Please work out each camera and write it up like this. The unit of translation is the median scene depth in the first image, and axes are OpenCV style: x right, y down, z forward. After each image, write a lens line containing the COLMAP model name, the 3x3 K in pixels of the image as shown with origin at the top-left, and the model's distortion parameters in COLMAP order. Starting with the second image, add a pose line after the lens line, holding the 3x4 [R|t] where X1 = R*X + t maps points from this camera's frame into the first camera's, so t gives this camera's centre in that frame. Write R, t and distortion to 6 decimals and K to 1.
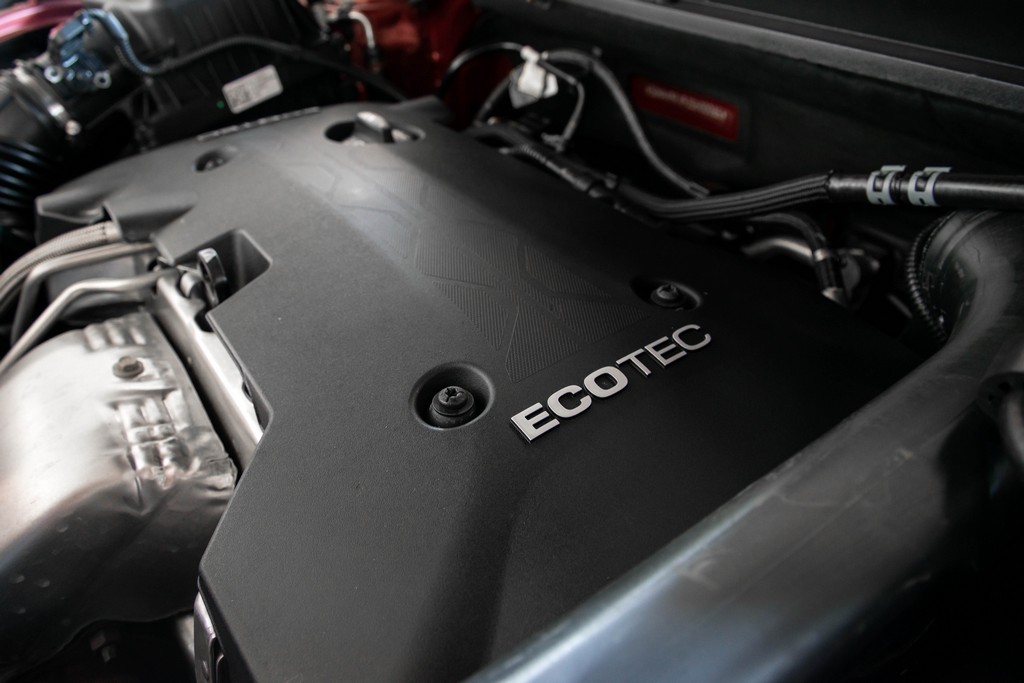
lens RADIAL K [[662.2, 0, 487.4], [0, 662.2, 340.4], [0, 0, 1]] dist [-0.095177, 0.000358]
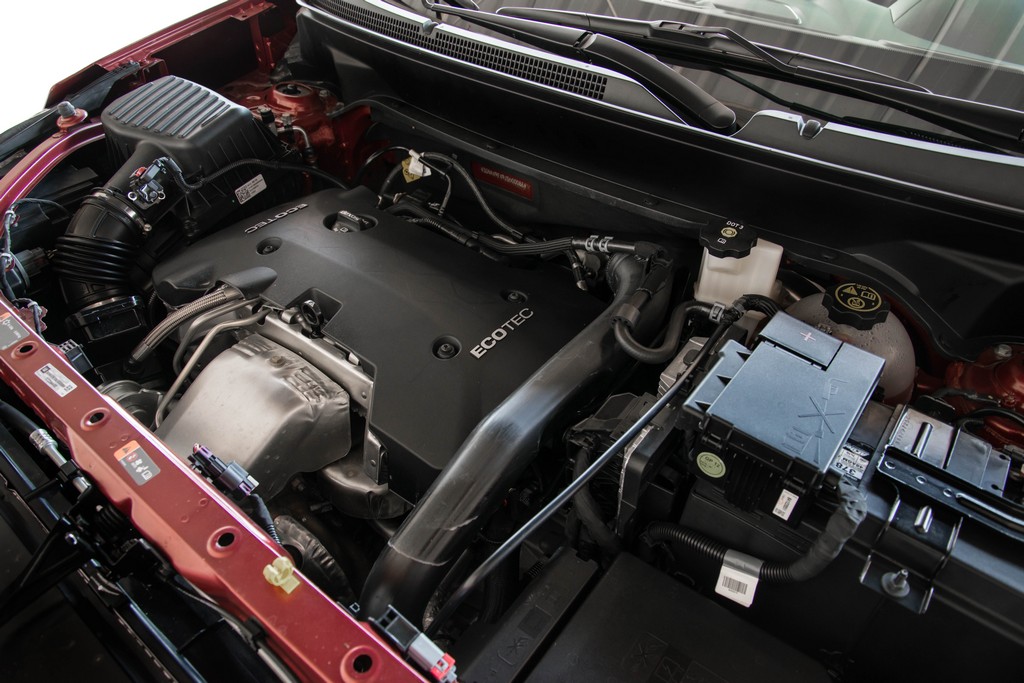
lens RADIAL K [[662.2, 0, 487.4], [0, 662.2, 340.4], [0, 0, 1]] dist [-0.095177, 0.000358]
pose [[0.956339, -0.145786, 0.253301, -0.377908], [0.129273, 0.988316, 0.080750, -0.094043], [-0.262113, -0.044480, 0.964011, -1.095903]]
